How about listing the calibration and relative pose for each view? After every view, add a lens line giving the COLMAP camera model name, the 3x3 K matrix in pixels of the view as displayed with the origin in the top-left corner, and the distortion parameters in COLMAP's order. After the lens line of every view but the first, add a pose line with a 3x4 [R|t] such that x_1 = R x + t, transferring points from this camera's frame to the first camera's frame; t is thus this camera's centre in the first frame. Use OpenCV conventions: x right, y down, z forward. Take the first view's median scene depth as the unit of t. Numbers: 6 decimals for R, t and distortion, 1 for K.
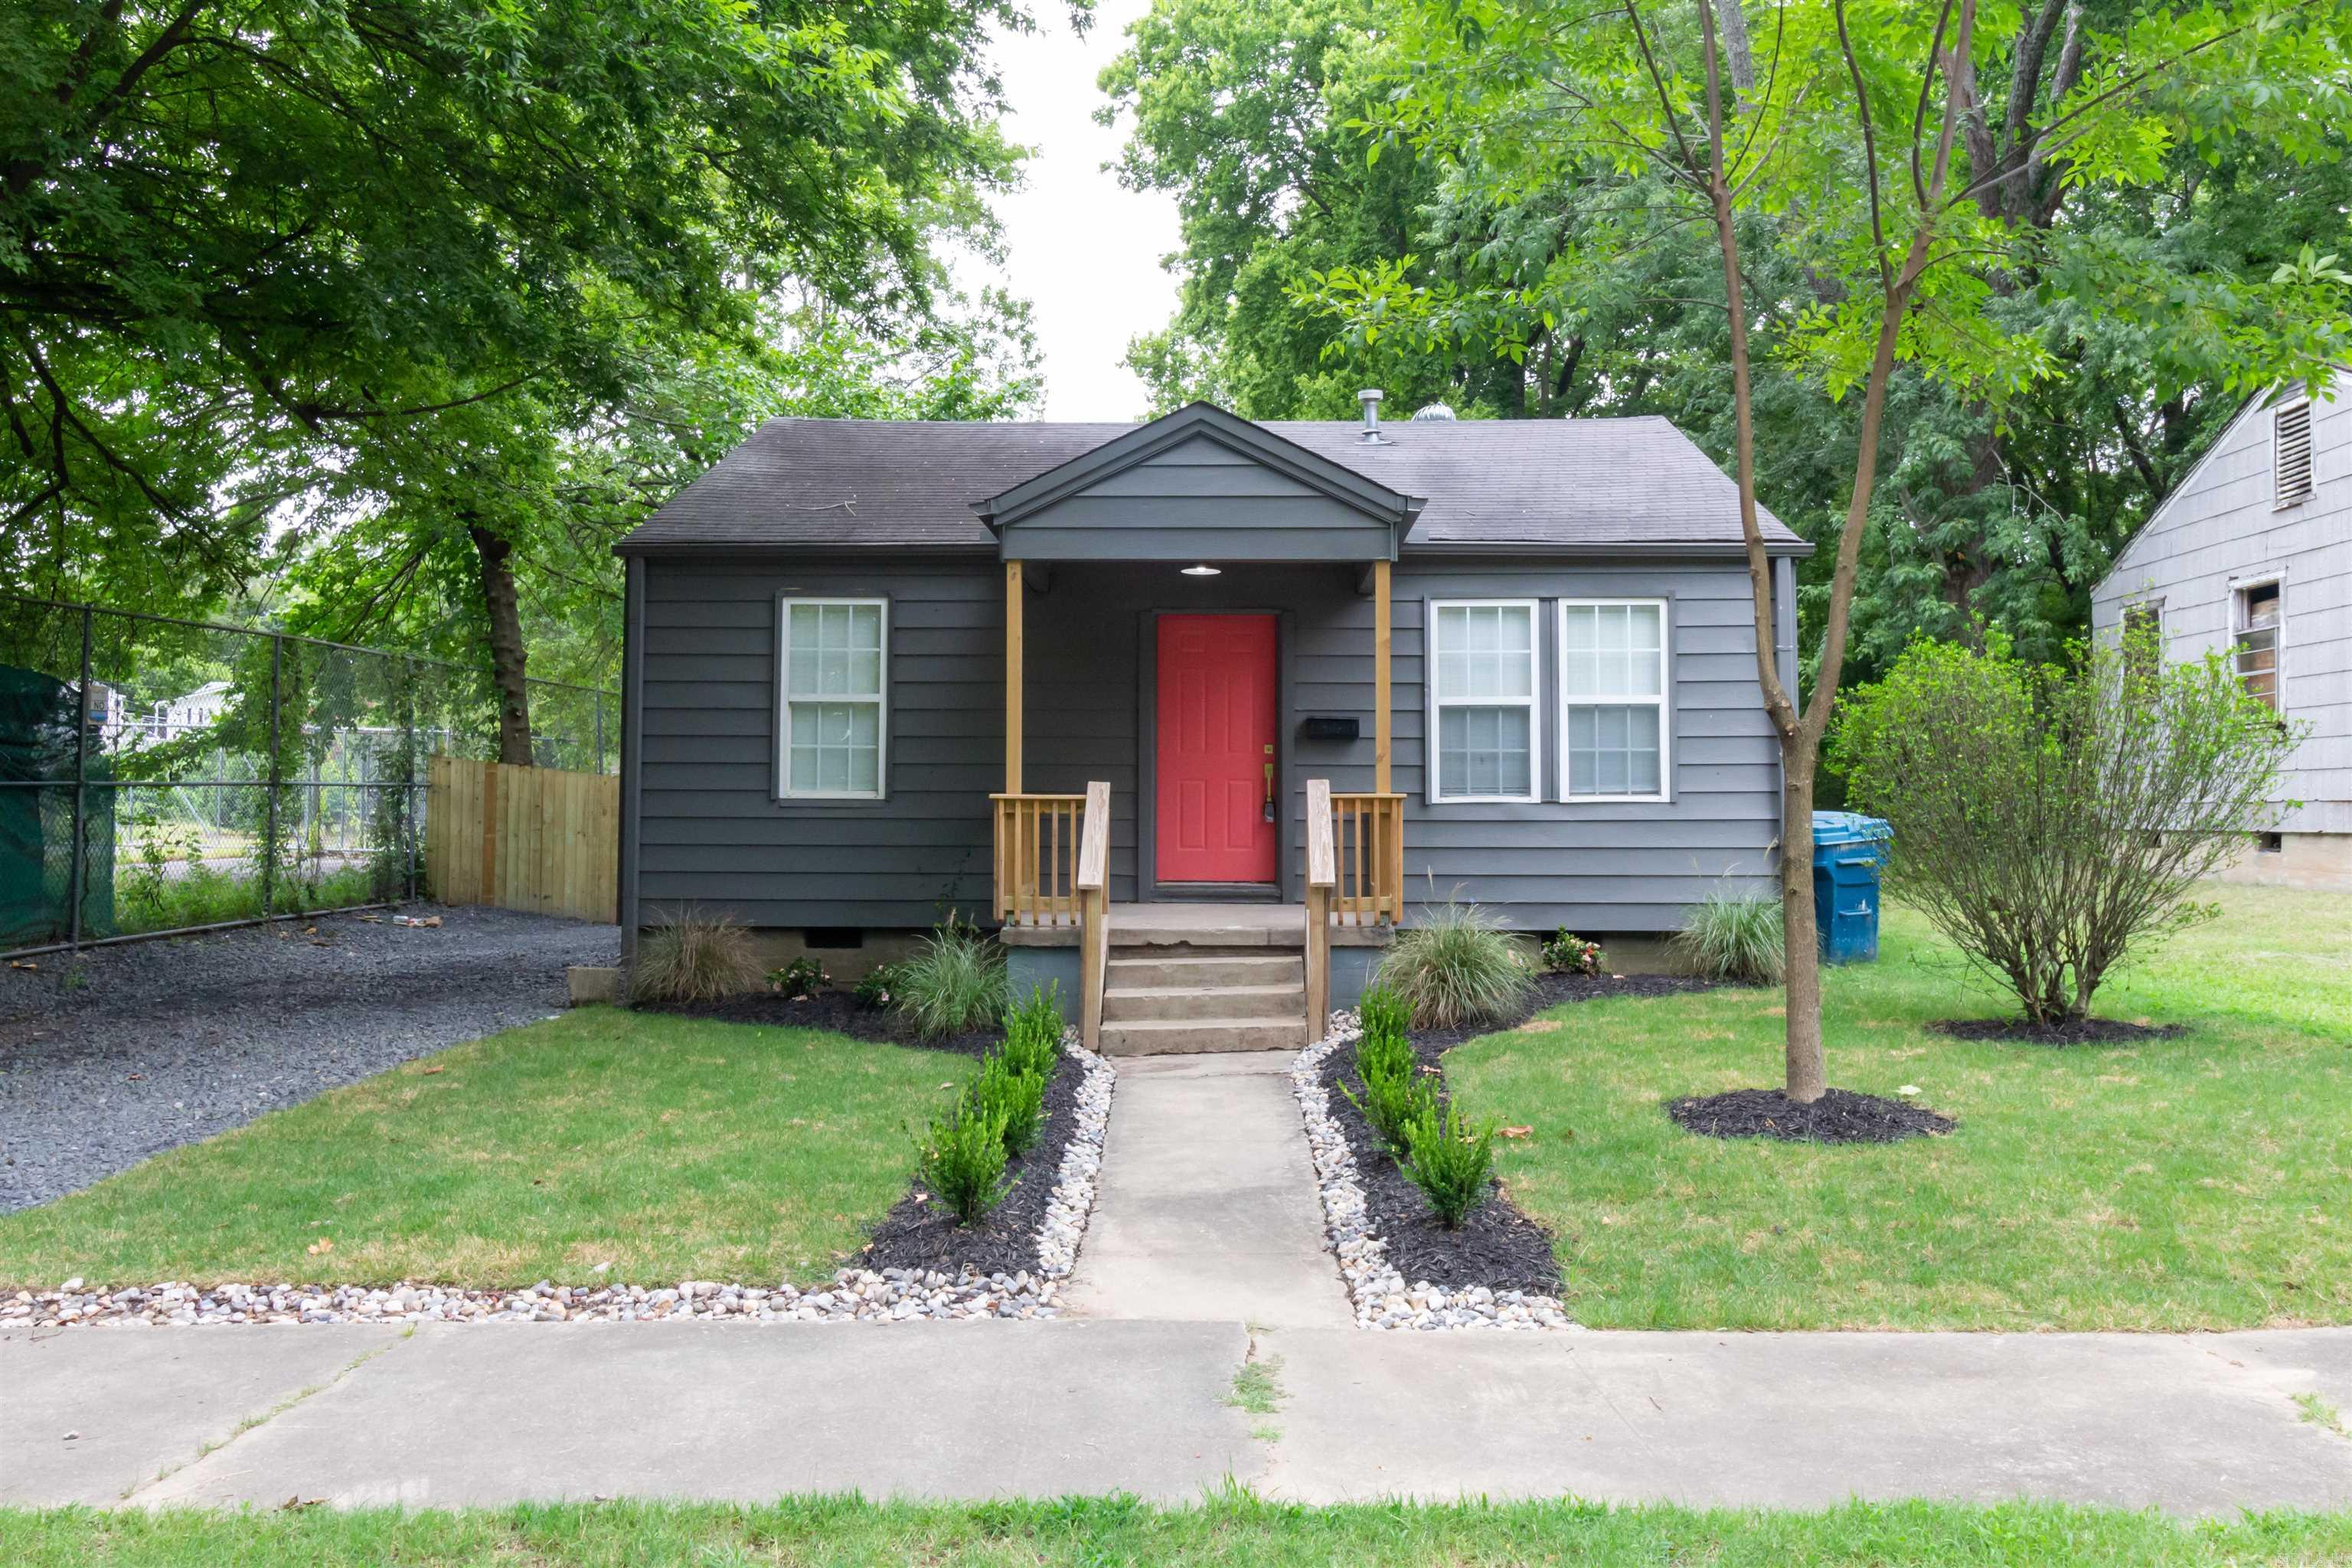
lens RADIAL K [[1839.5, 0, 1196.4], [0, 1839.5, 786.5], [0, 0, 1]] dist [0.002019, -0.003781]
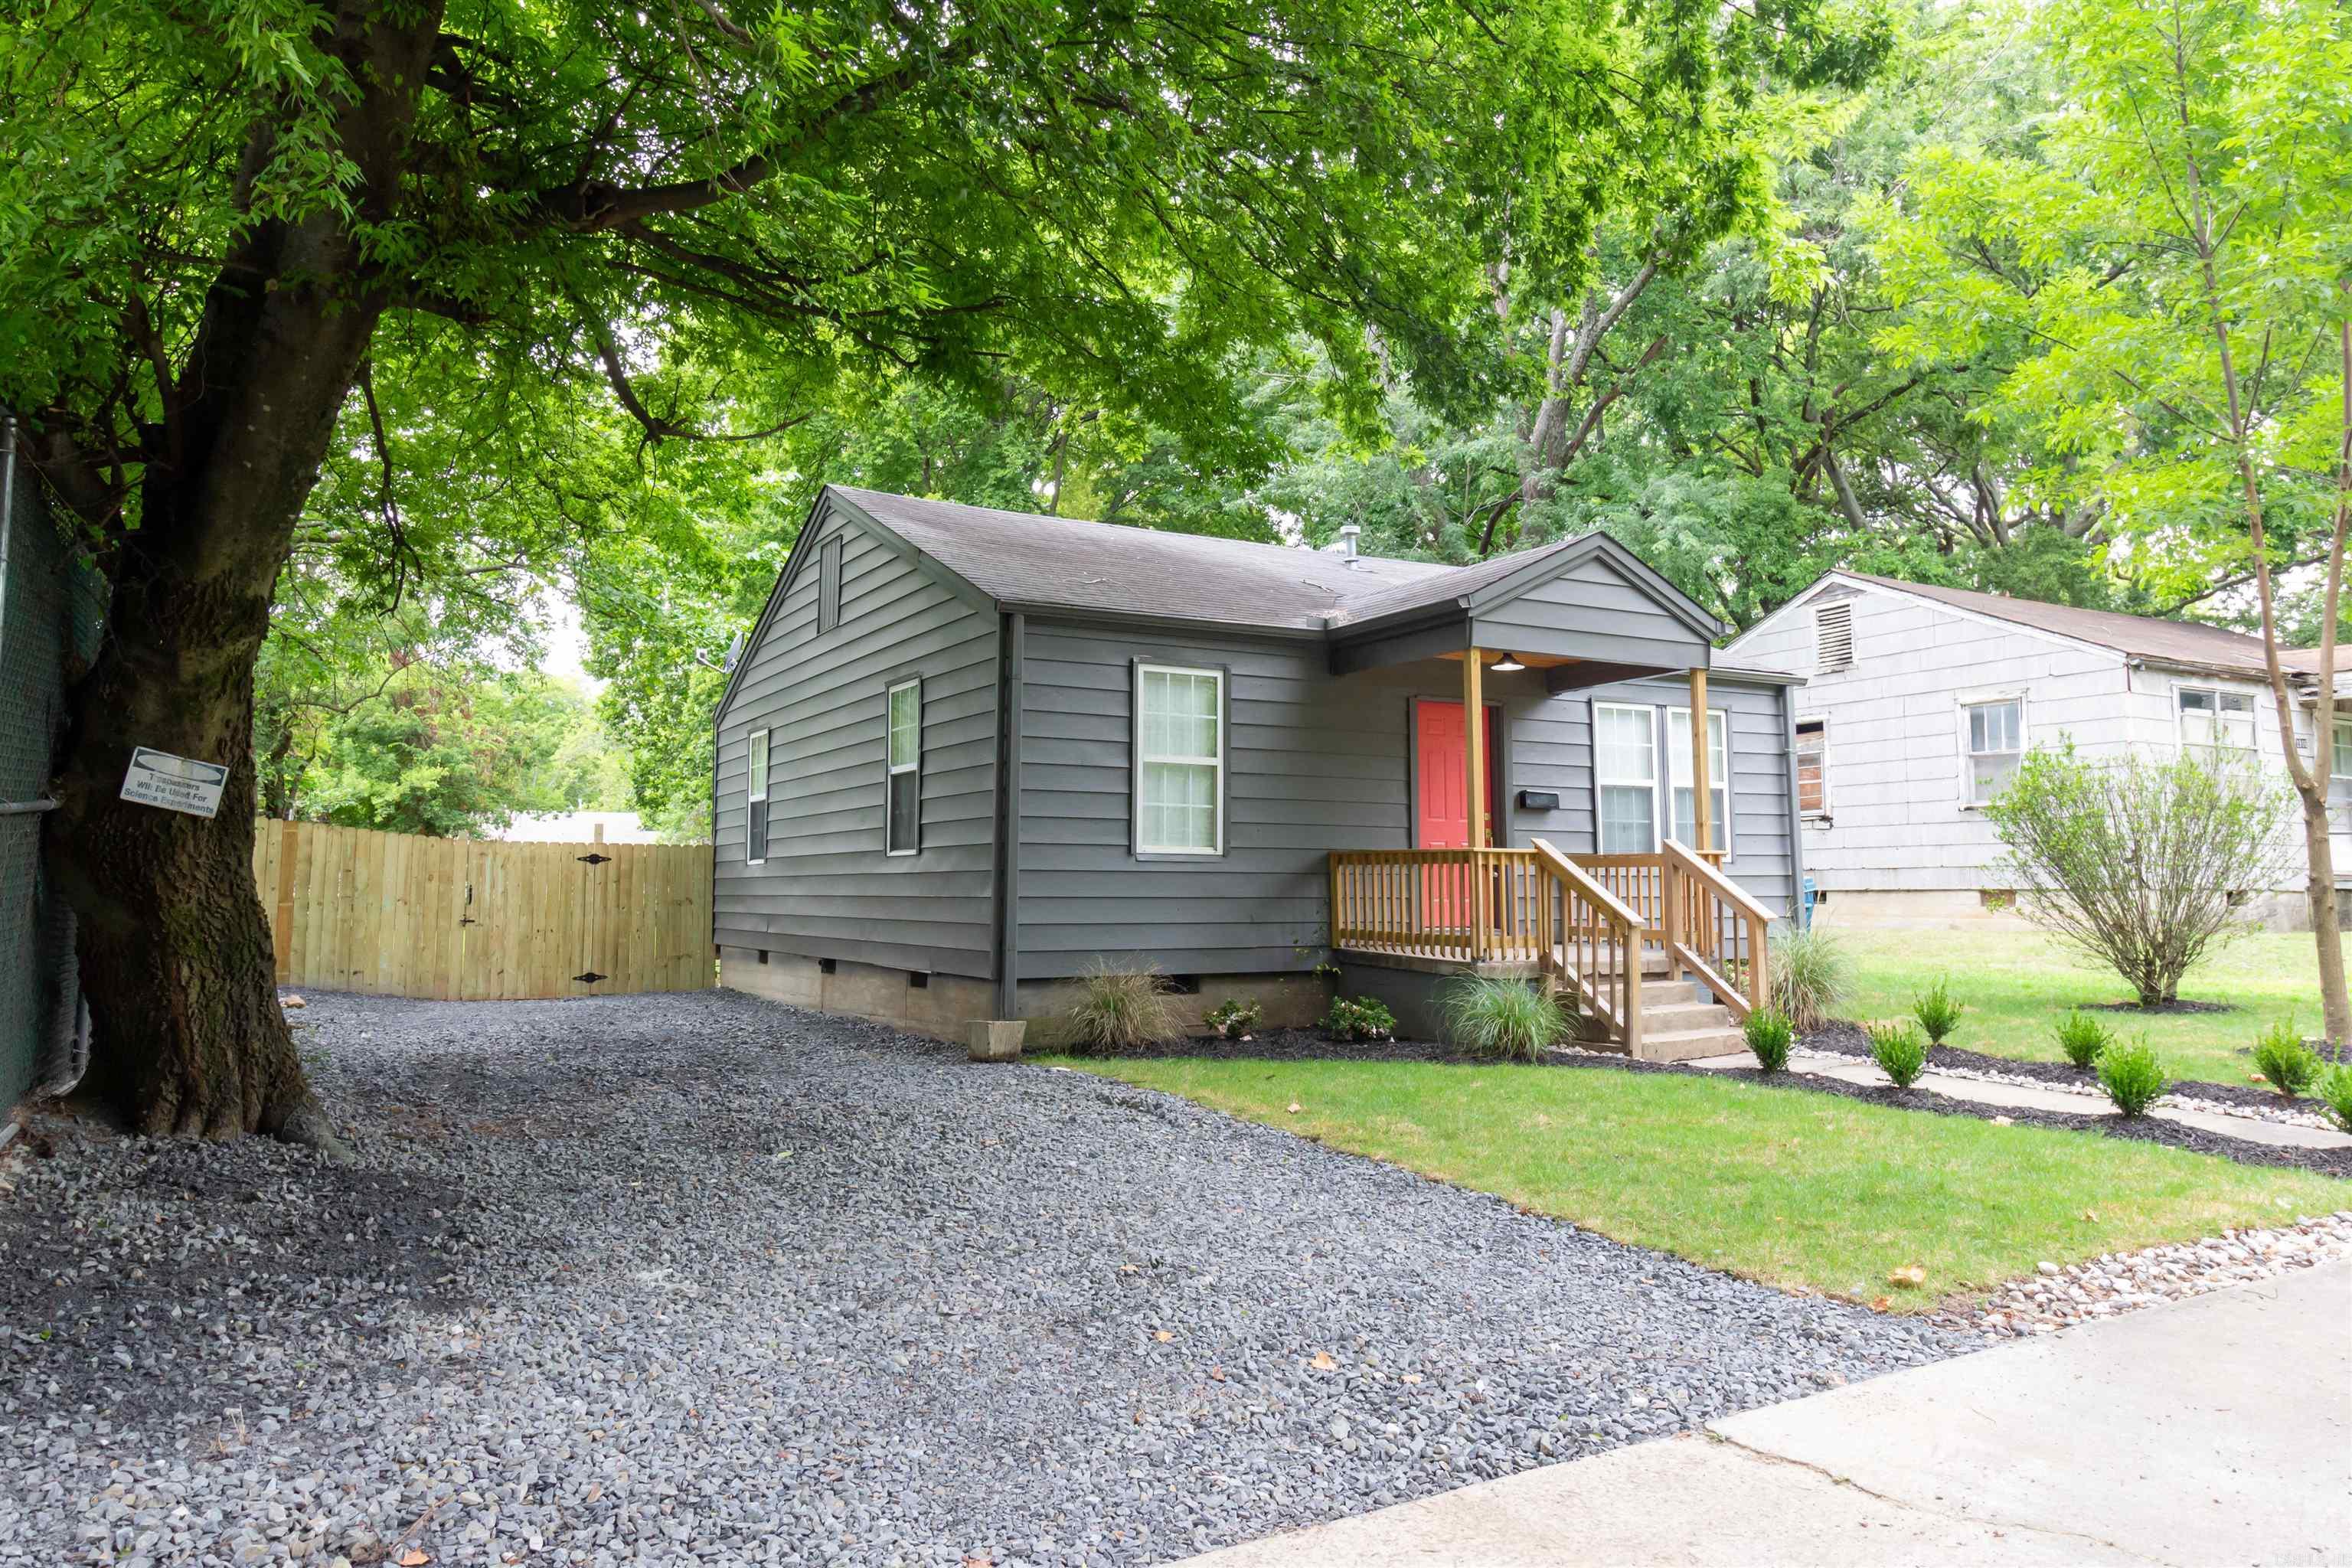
lens RADIAL K [[1561.5, 0, 1171.3], [0, 1561.5, 780.0], [0, 0, 1]] dist [-0.002896, 0.002684]
pose [[0.866498, 0.033163, 0.498078, -0.665005], [-0.006543, 0.998460, -0.055097, 0.013797], [-0.499138, 0.044483, 0.865380, 0.217326]]
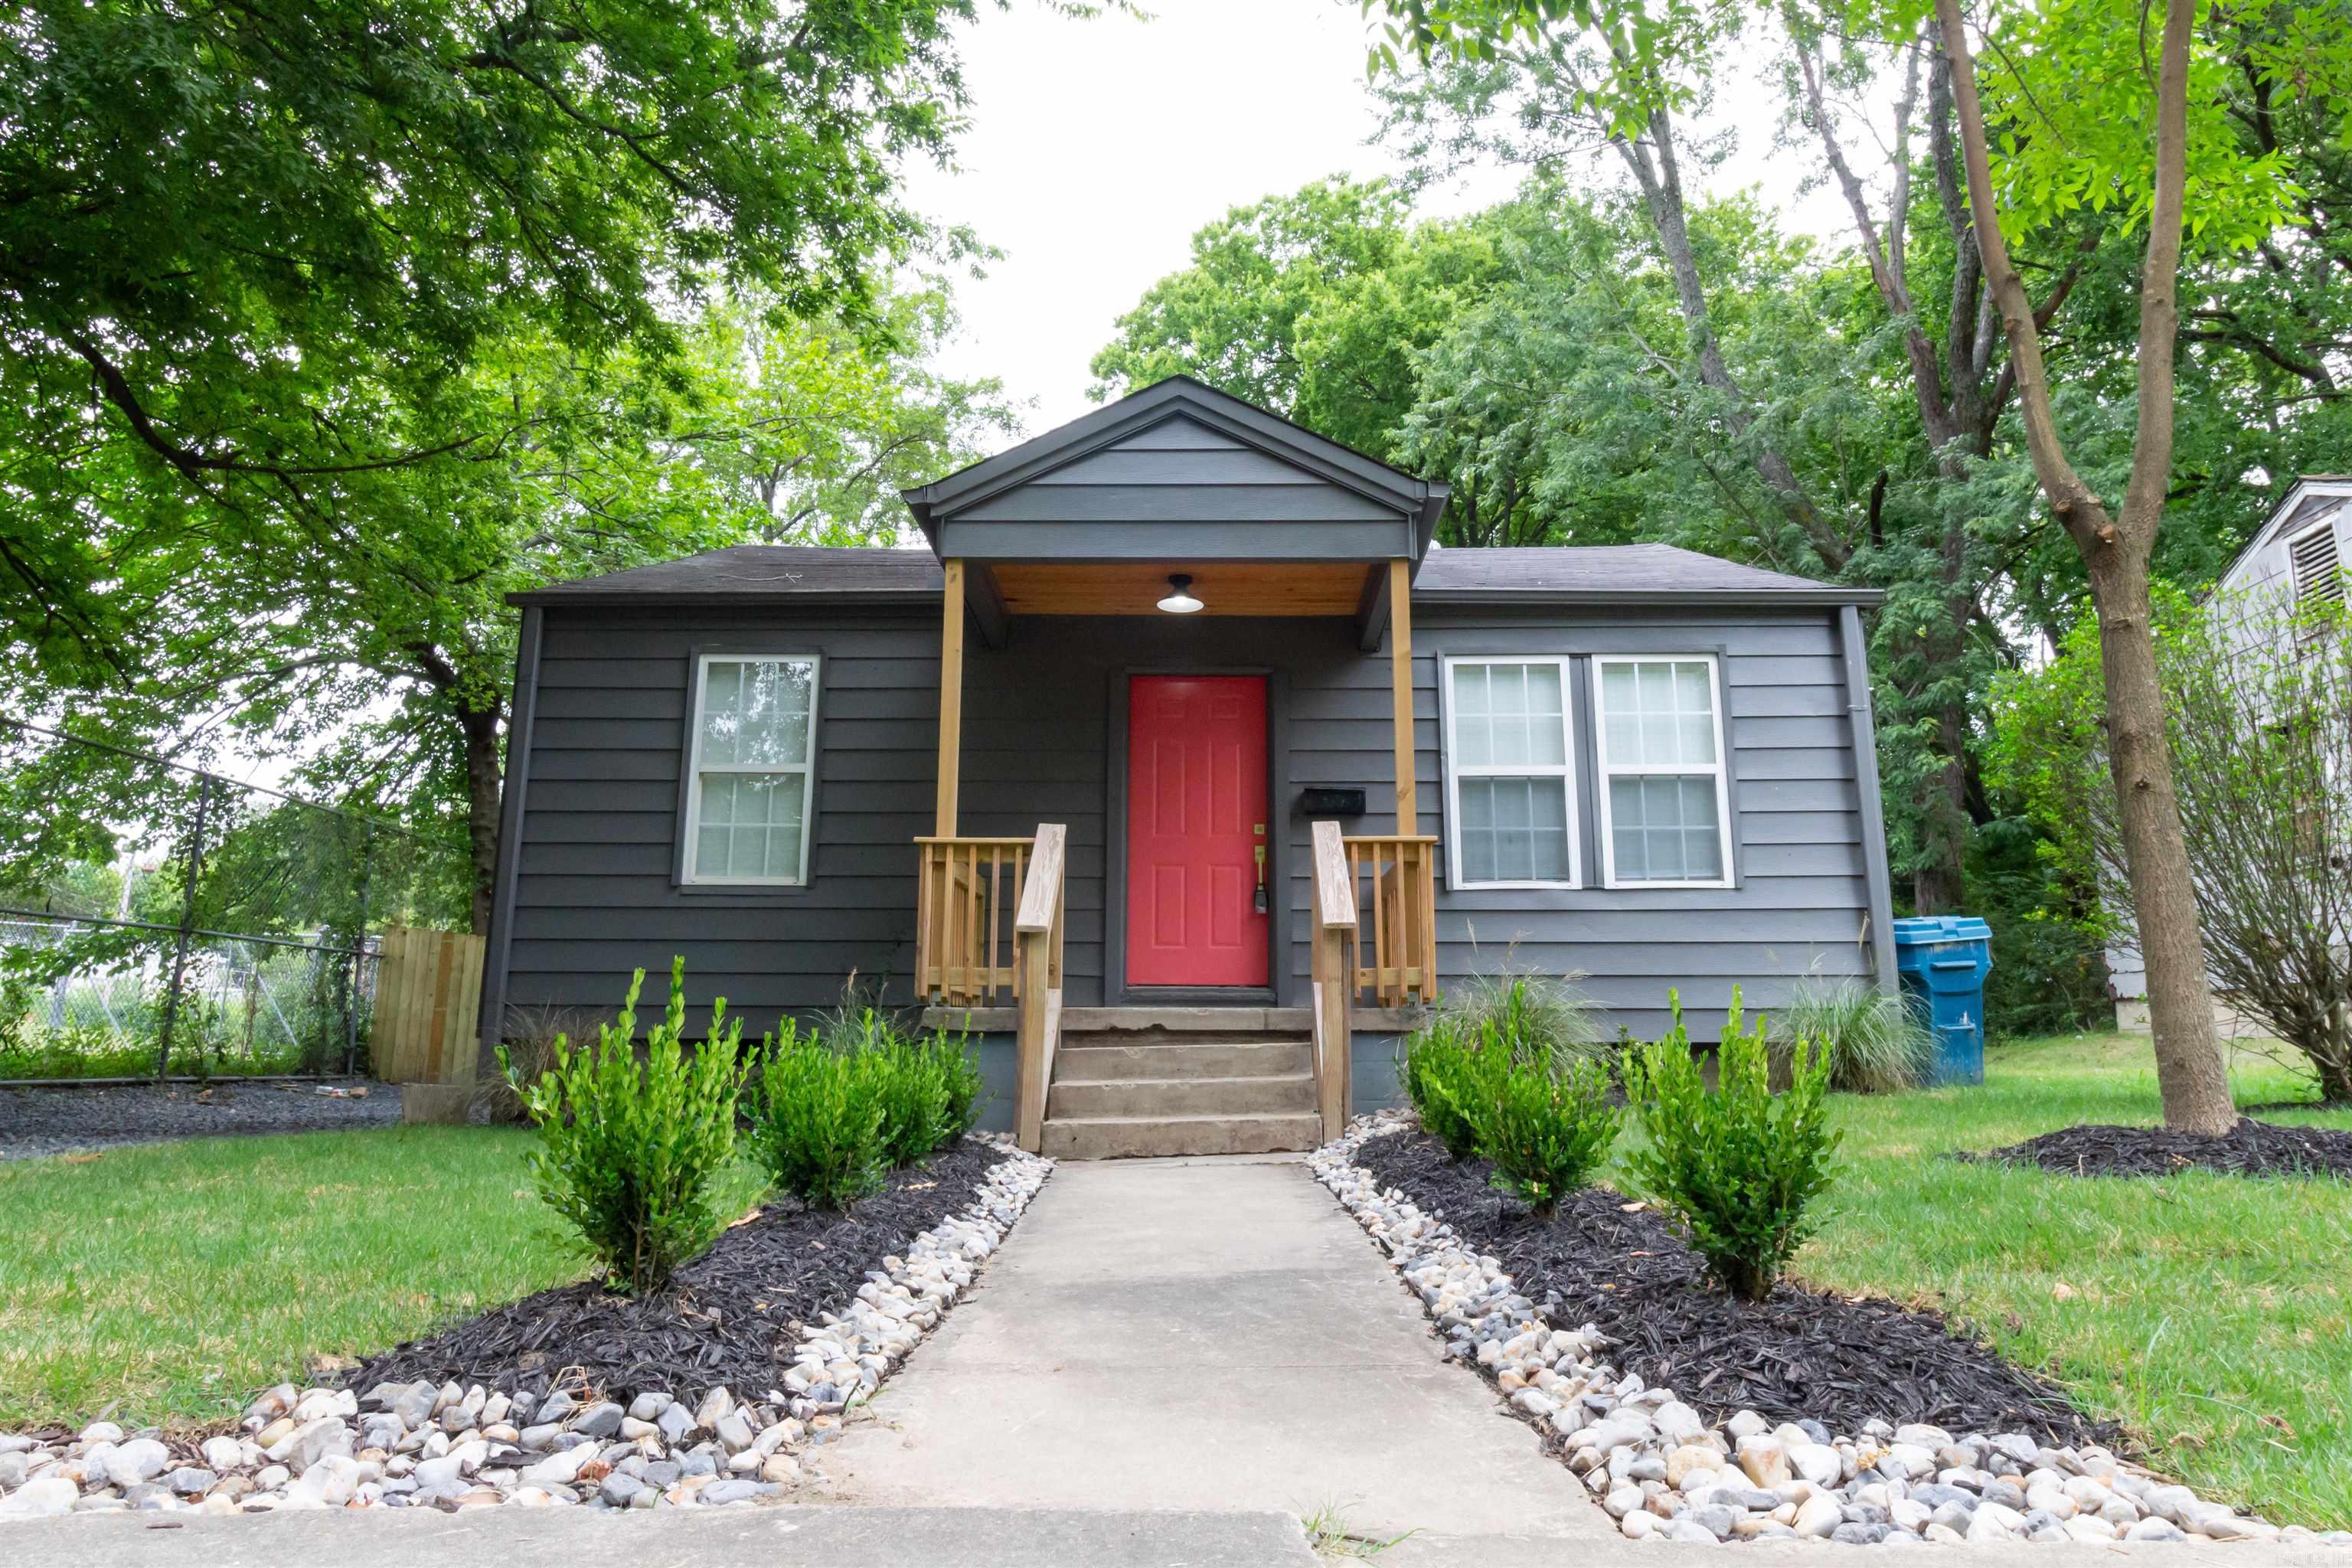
lens RADIAL K [[1561.5, 0, 1188.9], [0, 1561.5, 765.0], [0, 0, 1]] dist [-0.002896, 0.002684]
pose [[0.999978, 0.002082, 0.006253, 0.001980], [-0.000887, 0.982686, -0.185277, 0.086297], [-0.006530, 0.185268, 0.982666, 0.287419]]
